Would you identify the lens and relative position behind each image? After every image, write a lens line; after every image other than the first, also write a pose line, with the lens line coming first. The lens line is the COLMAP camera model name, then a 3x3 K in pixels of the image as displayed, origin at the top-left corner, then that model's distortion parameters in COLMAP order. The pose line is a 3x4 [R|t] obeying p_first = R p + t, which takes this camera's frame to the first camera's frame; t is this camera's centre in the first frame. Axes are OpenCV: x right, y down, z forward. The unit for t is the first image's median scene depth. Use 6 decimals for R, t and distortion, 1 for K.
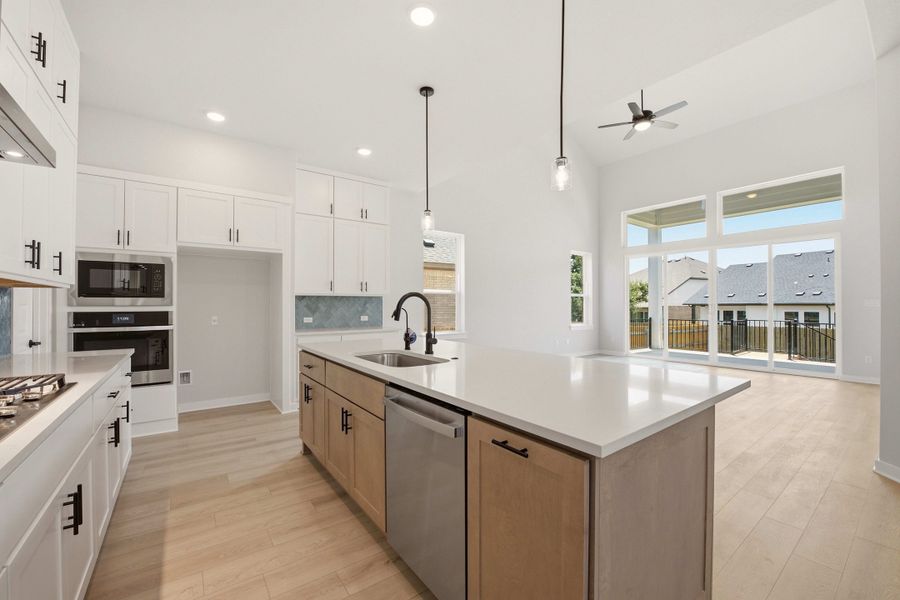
lens RADIAL K [[362.9, 0, 450.0], [0, 362.9, 304.0], [0, 0, 1]] dist [-0.024410, 0.000300]
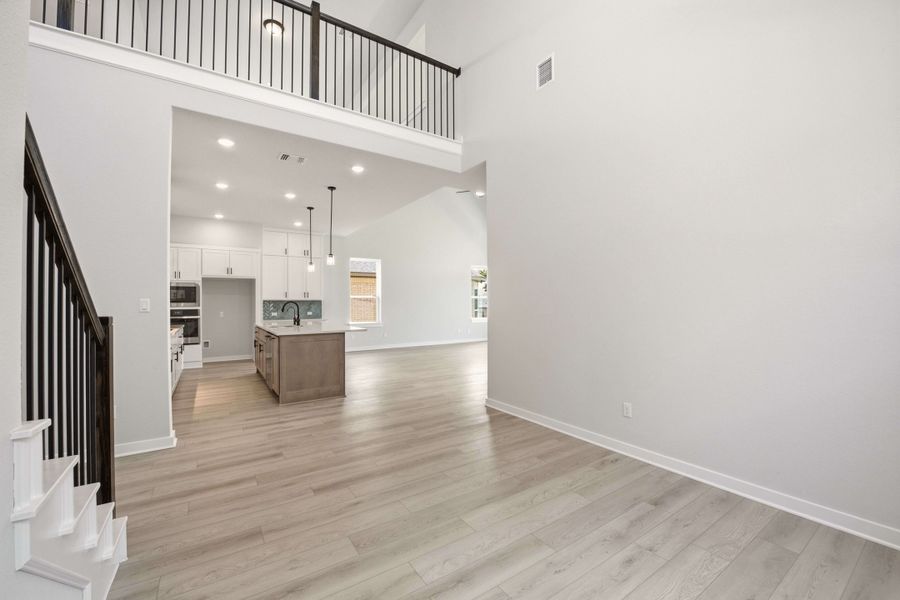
lens RADIAL K [[361.9, 0, 435.4], [0, 361.9, 302.1], [0, 0, 1]] dist [-0.000071, 0.000073]
pose [[0.996690, -0.003506, -0.081215, 0.494583], [0.003332, 0.999992, -0.002277, -0.007484], [0.081223, 0.001999, 0.996694, -0.641605]]
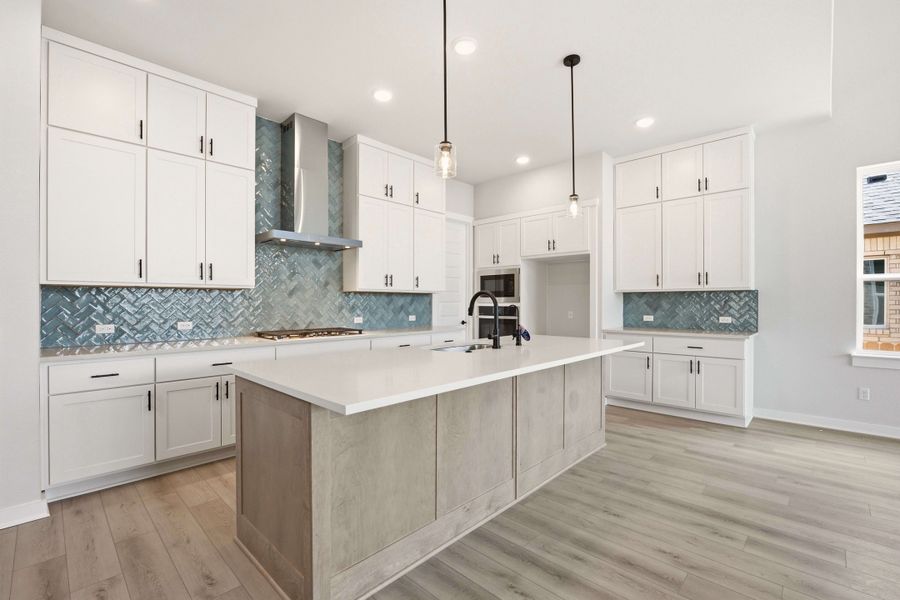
lens RADIAL K [[394.2, 0, 459.0], [0, 394.2, 310.5], [0, 0, 1]] dist [-0.009621, 0.000128]
pose [[0.182382, 0.023253, -0.982953, 0.476711], [0.001939, 0.999710, 0.024009, -0.001117], [0.983226, -0.006284, 0.182284, 0.316315]]
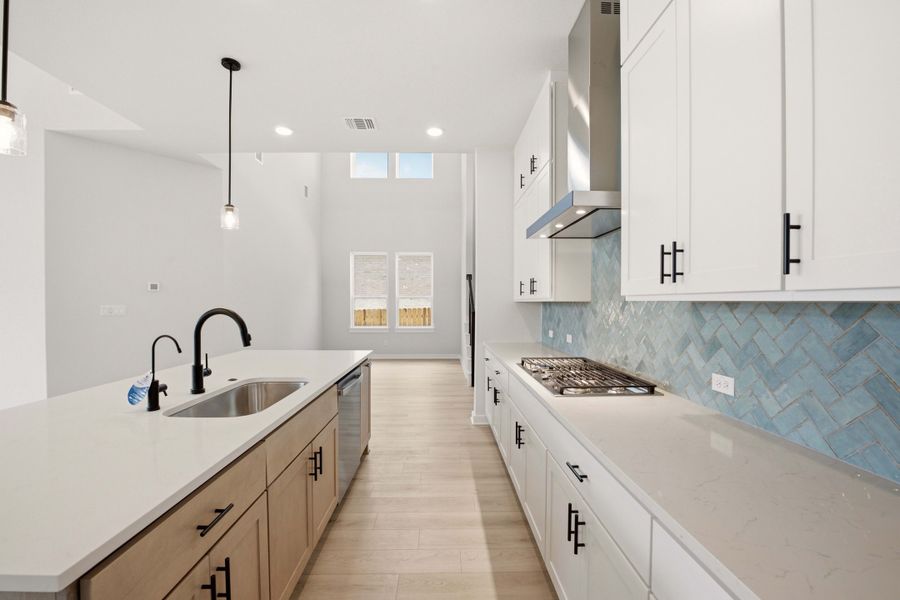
lens RADIAL K [[365.8, 0, 449.5], [0, 365.8, 307.7], [0, 0, 1]] dist [-0.022214, 0.000036]
pose [[-0.816582, -0.007806, 0.577176, -0.403005], [-0.000783, 0.999923, 0.012415, -0.019819], [-0.577228, 0.009686, -0.816525, 0.592629]]
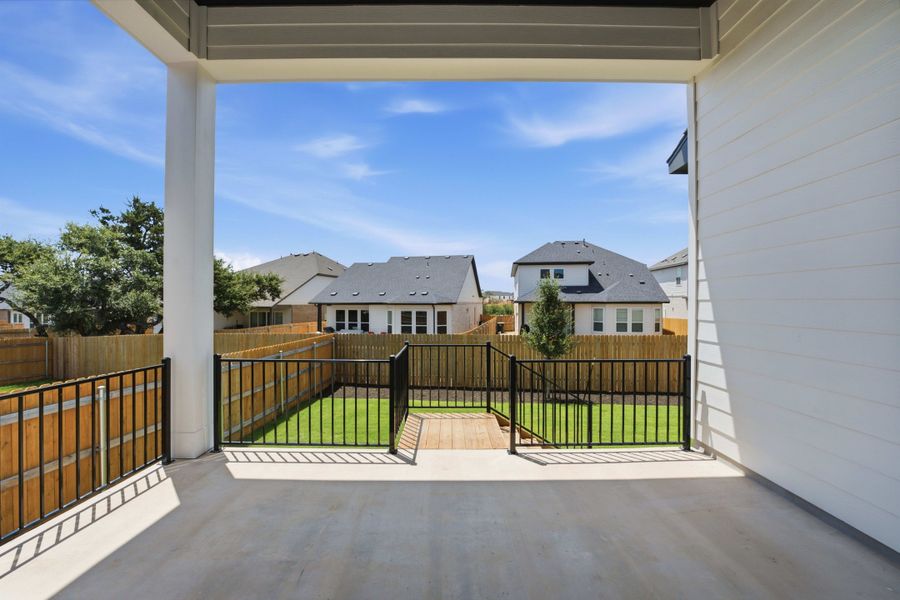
lens RADIAL K [[362.9, 0, 450.0], [0, 362.9, 304.0], [0, 0, 1]] dist [-0.024410, 0.000300]
pose [[0.595225, -0.001492, 0.803557, 0.990989], [-0.005256, 0.999970, 0.005751, -0.022956], [-0.803542, -0.007647, 0.595199, 1.371254]]
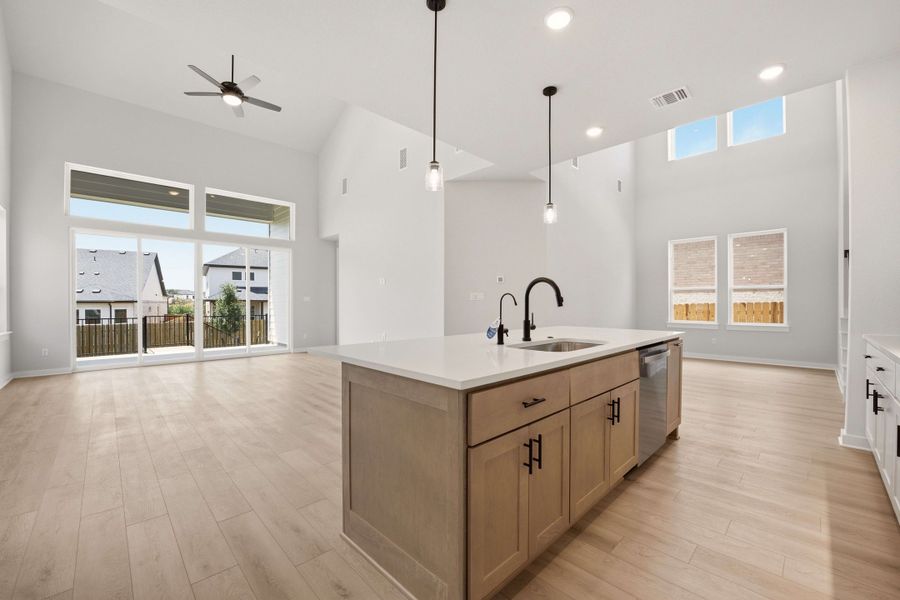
lens RADIAL K [[362.9, 0, 450.0], [0, 362.9, 304.0], [0, 0, 1]] dist [-0.024410, 0.000300]
pose [[-0.131282, -0.000774, 0.991345, -0.458595], [-0.002808, 0.999996, 0.000409, 0.017132], [-0.991341, -0.002730, -0.131284, 0.609843]]
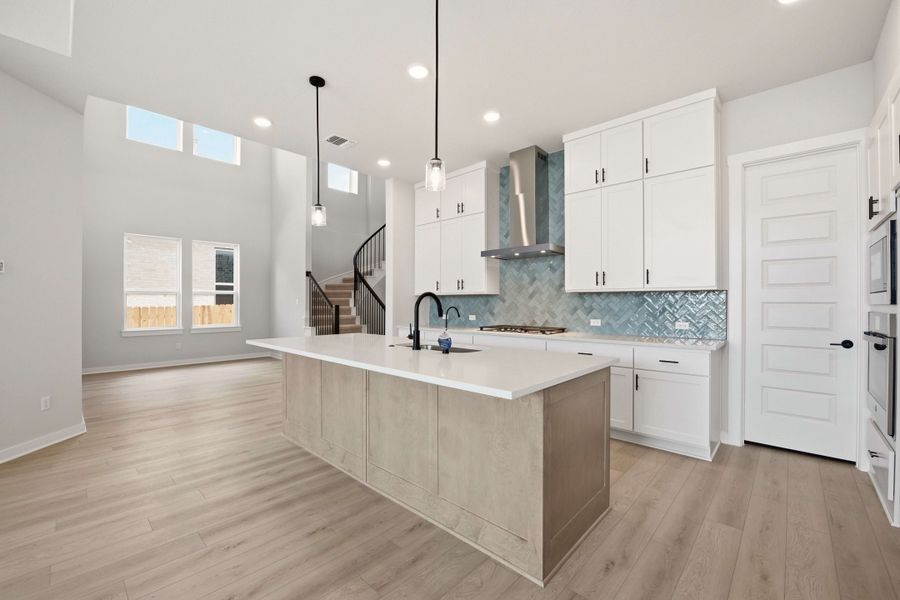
lens RADIAL K [[373.9, 0, 448.7], [0, 373.9, 309.3], [0, 0, 1]] dist [-0.026420, 0.000018]
pose [[-0.983620, 0.004173, -0.180205, 0.019669], [0.001641, 0.999898, 0.014199, 0.001601], [0.180245, 0.013671, -0.983527, 0.955071]]
